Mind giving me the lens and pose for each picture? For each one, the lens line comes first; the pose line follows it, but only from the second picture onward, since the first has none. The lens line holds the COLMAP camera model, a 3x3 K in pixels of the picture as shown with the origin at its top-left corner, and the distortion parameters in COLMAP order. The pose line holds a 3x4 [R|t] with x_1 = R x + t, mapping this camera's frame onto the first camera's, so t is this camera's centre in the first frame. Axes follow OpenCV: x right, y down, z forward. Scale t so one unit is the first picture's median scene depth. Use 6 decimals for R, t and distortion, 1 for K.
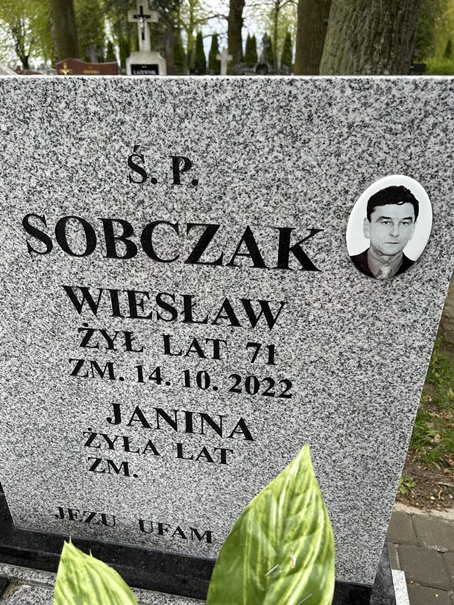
lens RADIAL K [[455.2, 0, 227.0], [0, 455.2, 302.5], [0, 0, 1]] dist [0.083693, -0.122015]
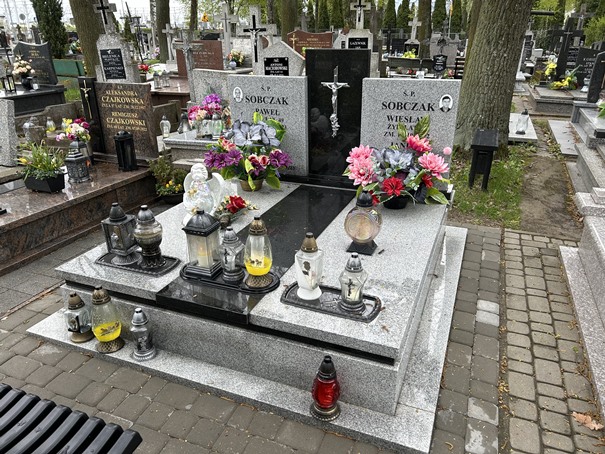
lens RADIAL K [[455.2, 0, 302.5], [0, 455.2, 227.0], [0, 0, 1]] dist [0.083693, -0.122015]
pose [[0.976009, 0.071109, -0.205792, -0.128127], [-0.081281, 0.995831, -0.041394, 1.672085], [0.201991, 0.057128, 0.977720, -4.684731]]
